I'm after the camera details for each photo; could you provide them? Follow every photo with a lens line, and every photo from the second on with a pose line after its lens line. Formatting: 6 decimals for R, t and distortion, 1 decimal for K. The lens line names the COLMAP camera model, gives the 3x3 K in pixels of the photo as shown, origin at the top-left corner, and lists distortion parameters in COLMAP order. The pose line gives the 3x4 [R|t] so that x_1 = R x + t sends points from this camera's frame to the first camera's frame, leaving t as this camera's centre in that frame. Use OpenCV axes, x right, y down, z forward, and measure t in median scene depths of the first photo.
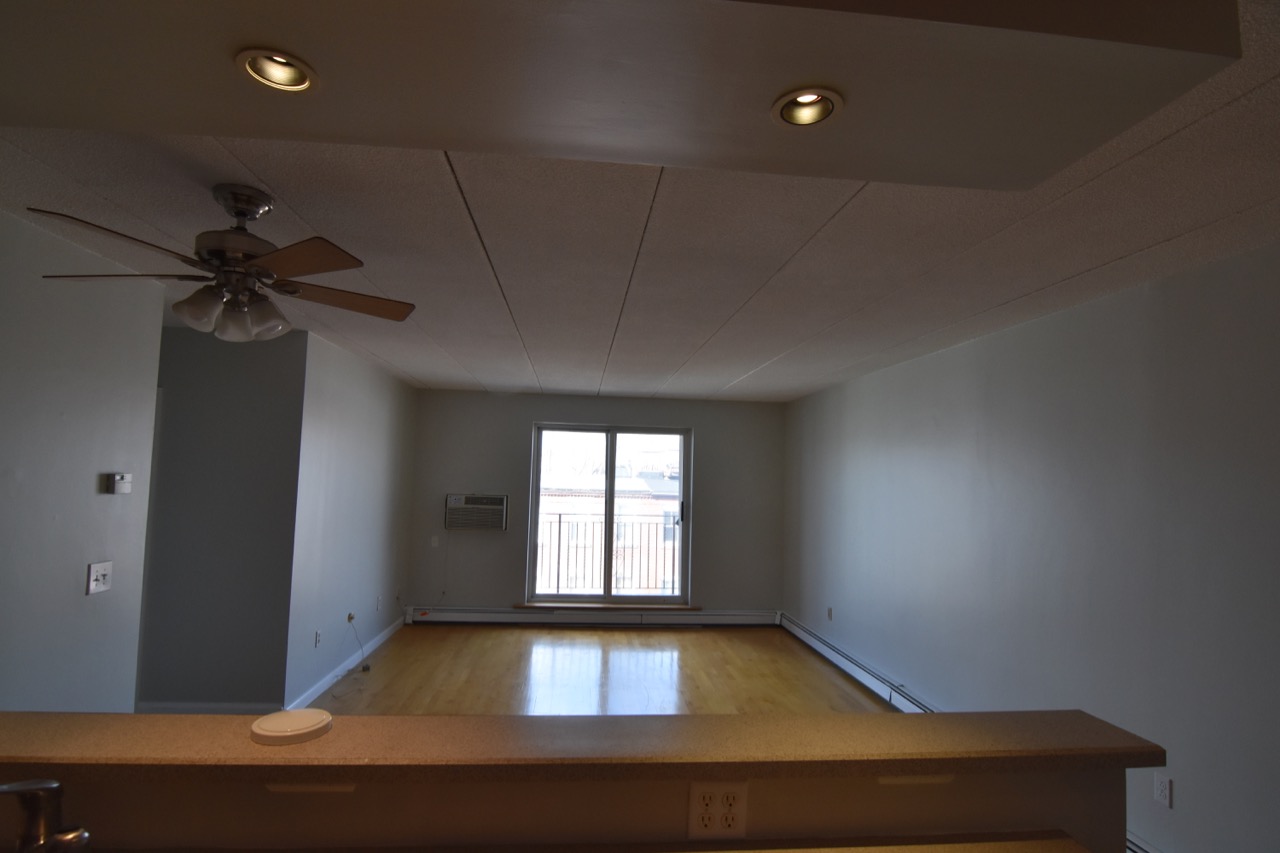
lens RADIAL K [[621.5, 0, 635.0], [0, 621.5, 442.0], [0, 0, 1]] dist [-0.019726, -0.000692]
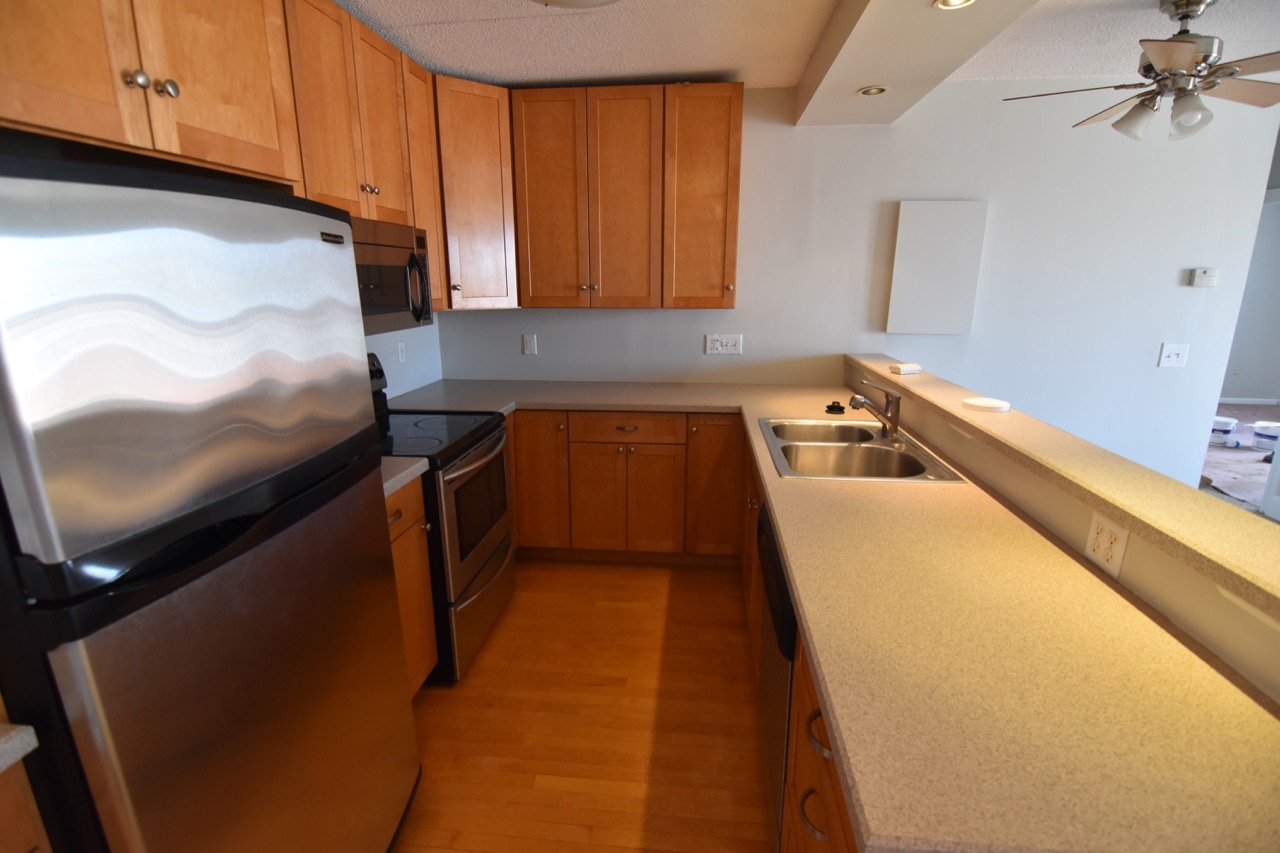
lens RADIAL K [[621.5, 0, 635.0], [0, 621.5, 442.0], [0, 0, 1]] dist [-0.019726, -0.000692]
pose [[-0.194736, 0.226671, -0.954305, 0.230705], [0.054583, 0.973928, 0.220193, 0.024374], [0.979336, -0.009210, -0.202031, 0.072144]]
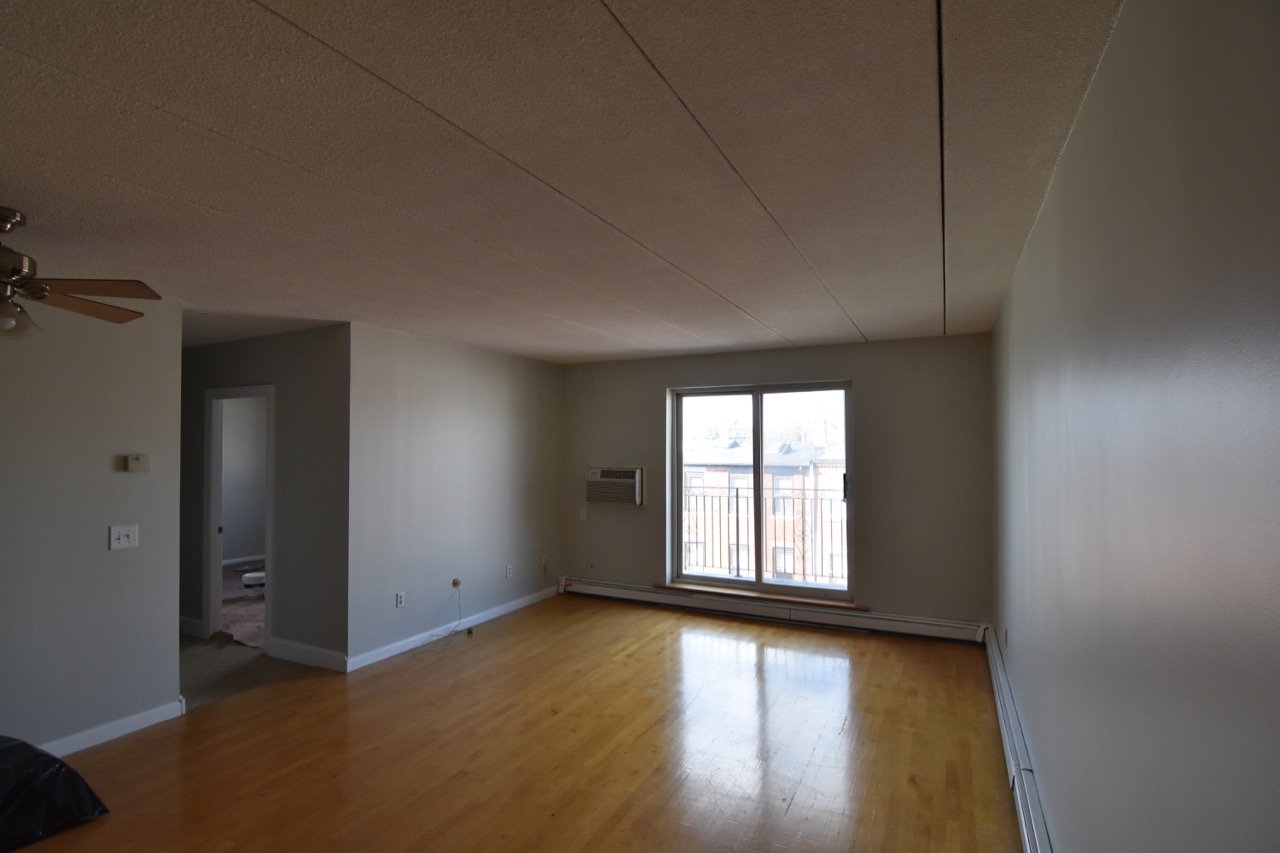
lens RADIAL K [[621.5, 0, 635.0], [0, 621.5, 442.0], [0, 0, 1]] dist [-0.019726, -0.000692]
pose [[0.846385, -0.032064, -0.531606, 0.294626], [0.055913, 0.998019, 0.028826, 0.018658], [0.529629, -0.054122, 0.846501, 0.200277]]
